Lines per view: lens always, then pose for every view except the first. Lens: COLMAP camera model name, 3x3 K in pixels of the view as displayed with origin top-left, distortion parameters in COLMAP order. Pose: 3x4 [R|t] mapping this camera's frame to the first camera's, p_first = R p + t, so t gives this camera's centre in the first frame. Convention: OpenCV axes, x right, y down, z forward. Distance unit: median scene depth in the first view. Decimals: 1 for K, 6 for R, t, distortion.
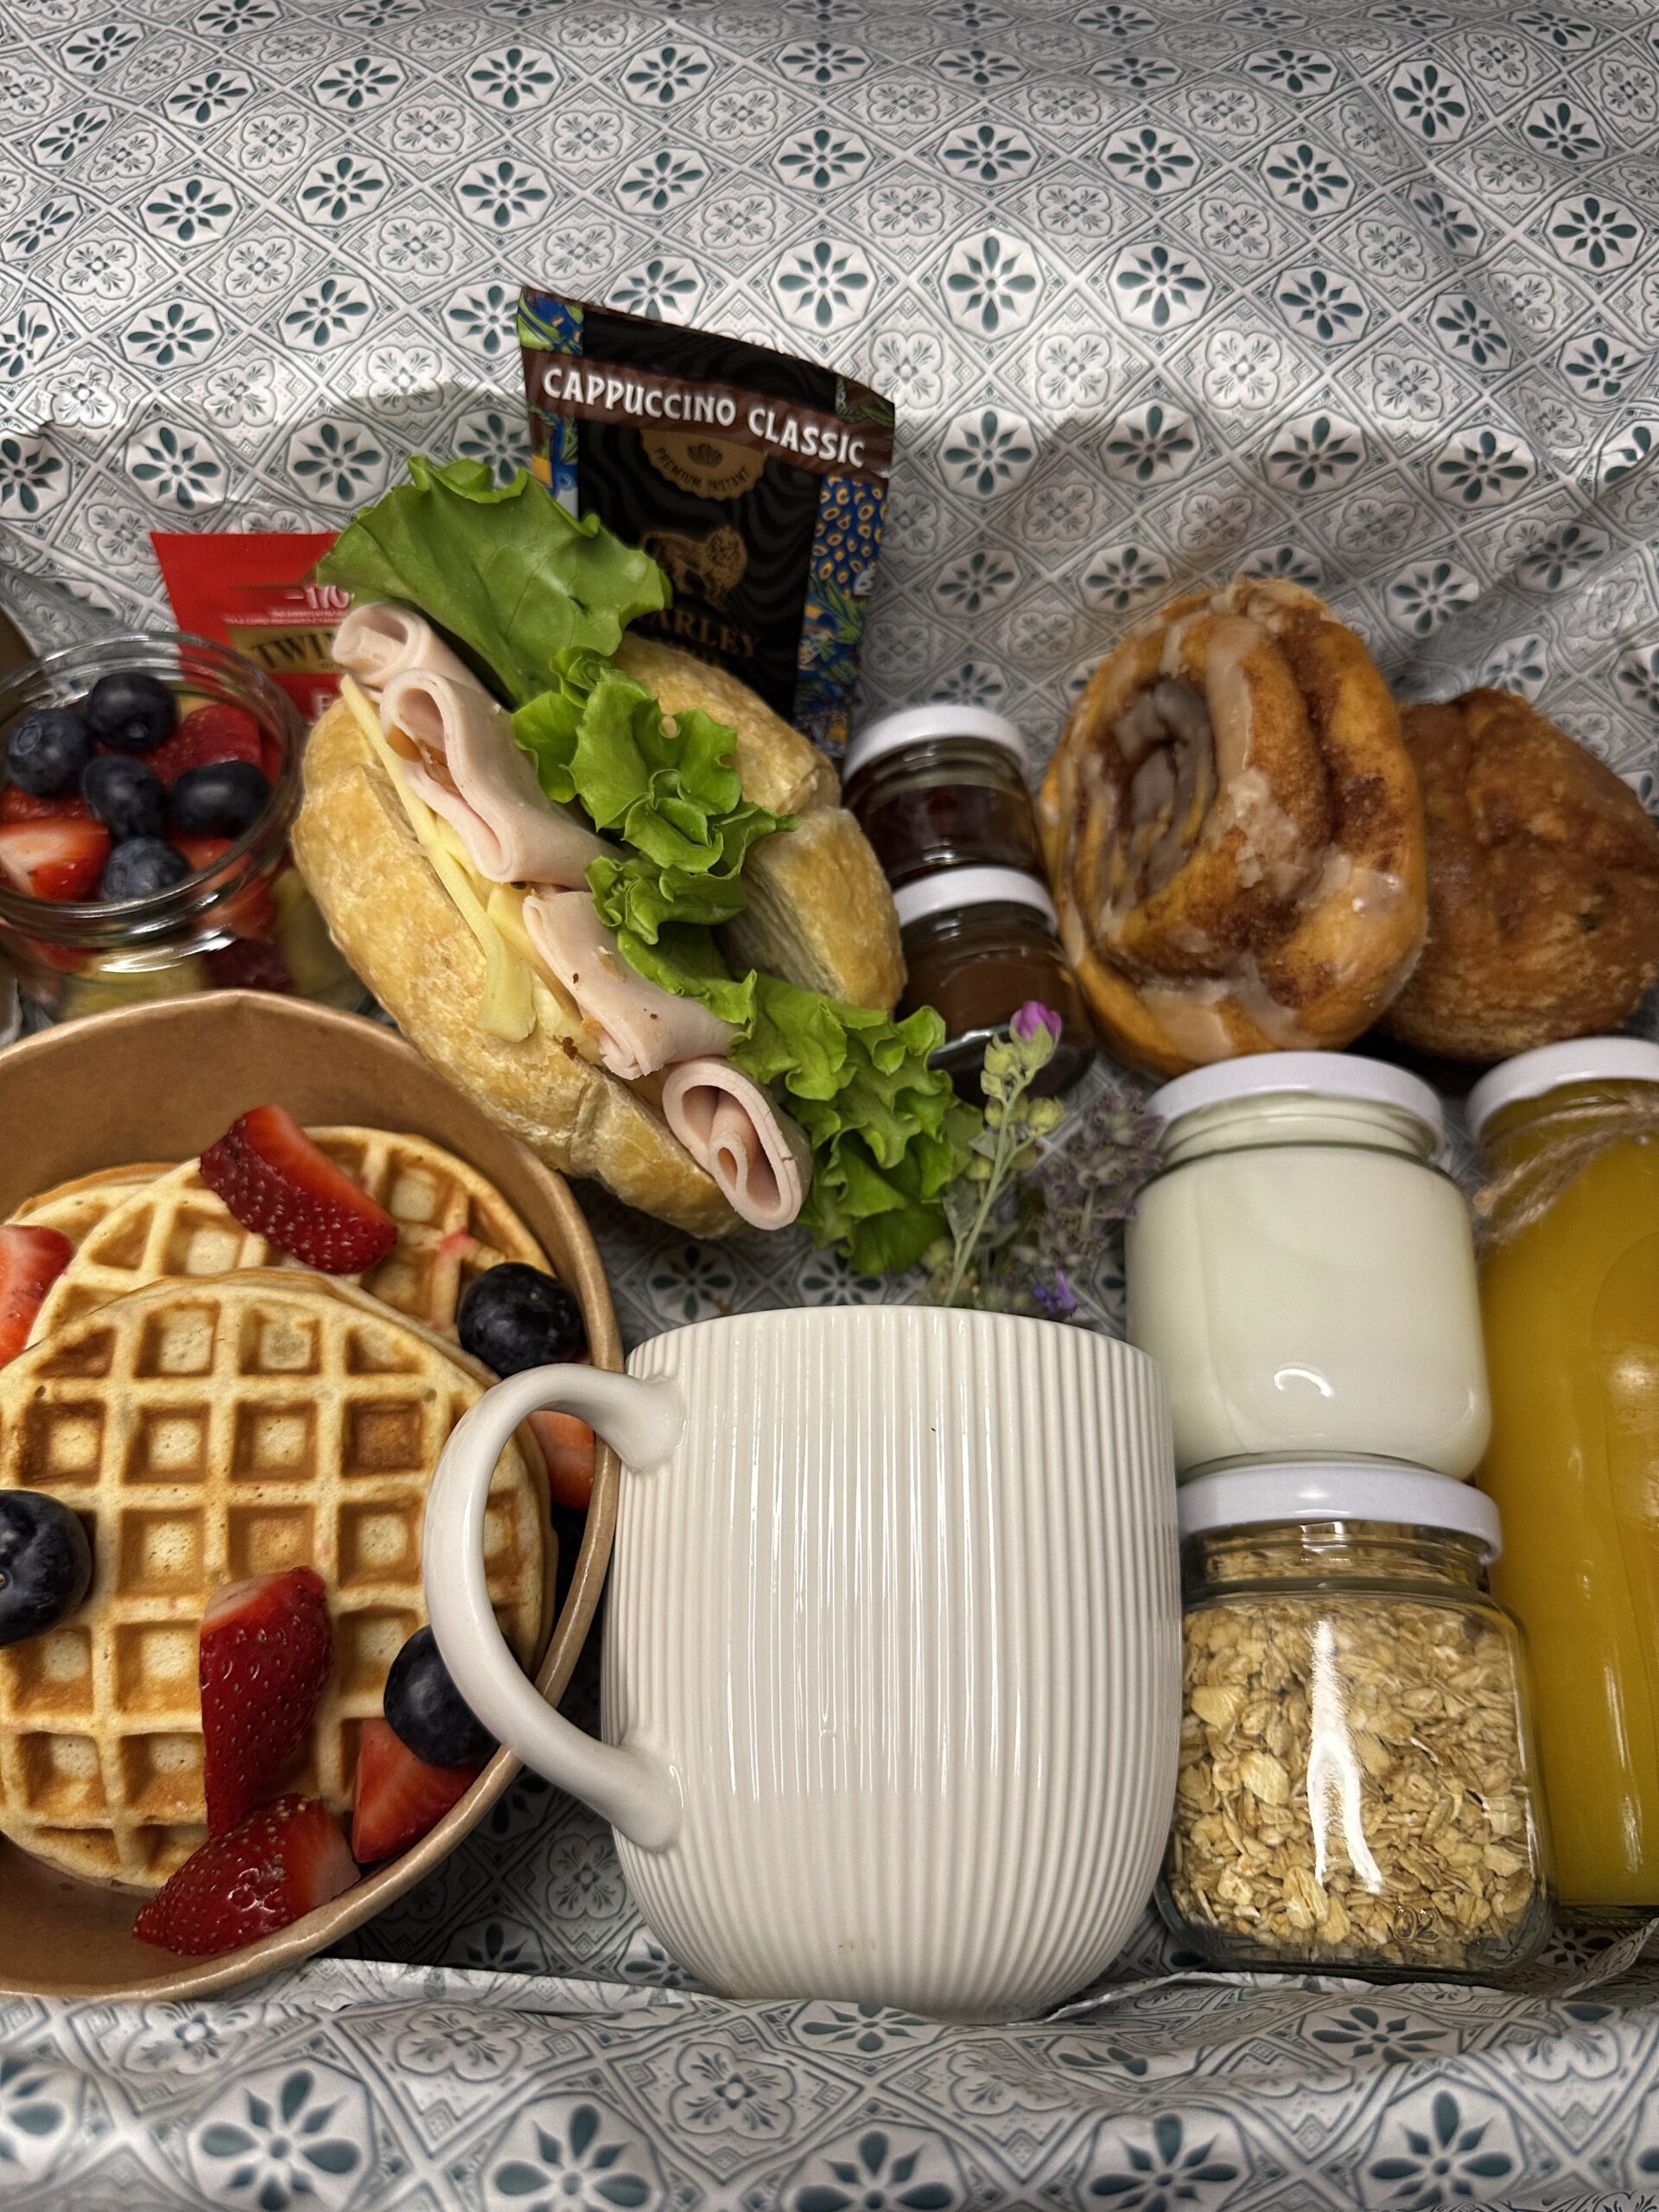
lens RADIAL K [[1627.9, 0, 910.9], [0, 1627.9, 1111.9], [0, 0, 1]] dist [-0.022791, -0.049511]
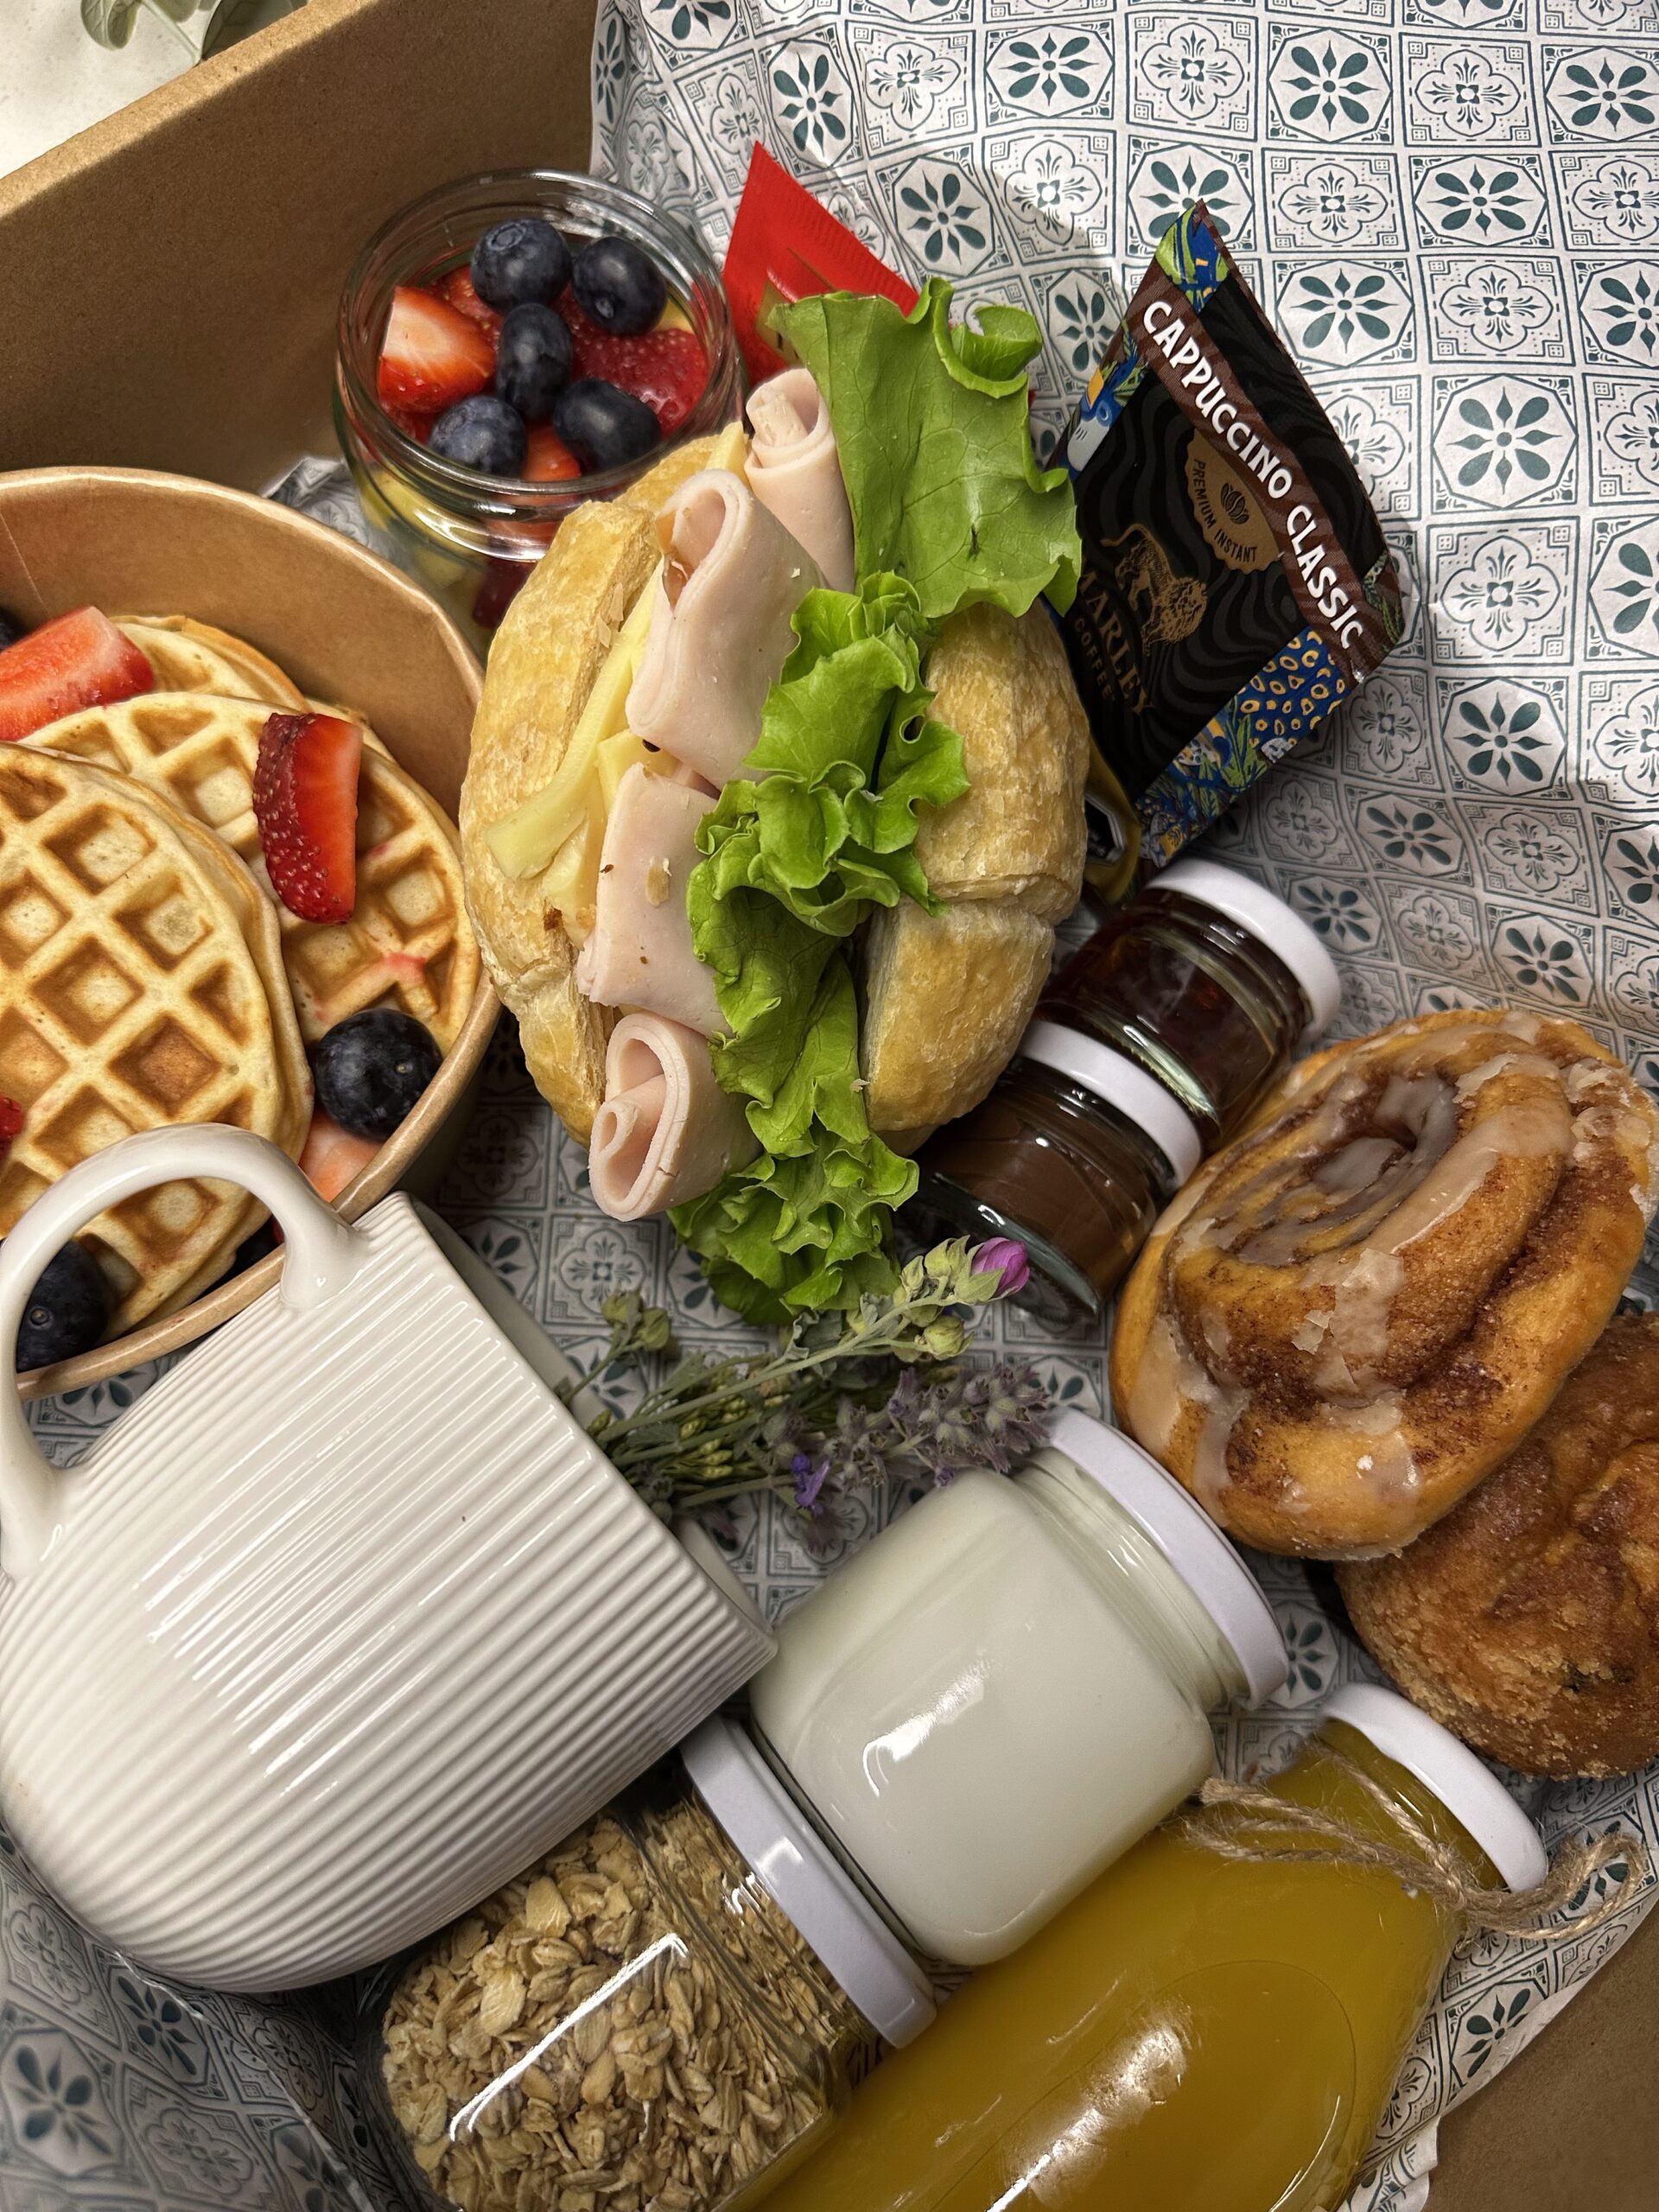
lens RADIAL K [[1652.3, 0, 823.5], [0, 1652.3, 1180.2], [0, 0, 1]] dist [-0.057877, 0.008756]
pose [[0.659807, 0.737492, -0.144084, 0.109487], [-0.704371, 0.673798, 0.223286, -0.218424], [0.261755, -0.045837, 0.964045, 0.136547]]
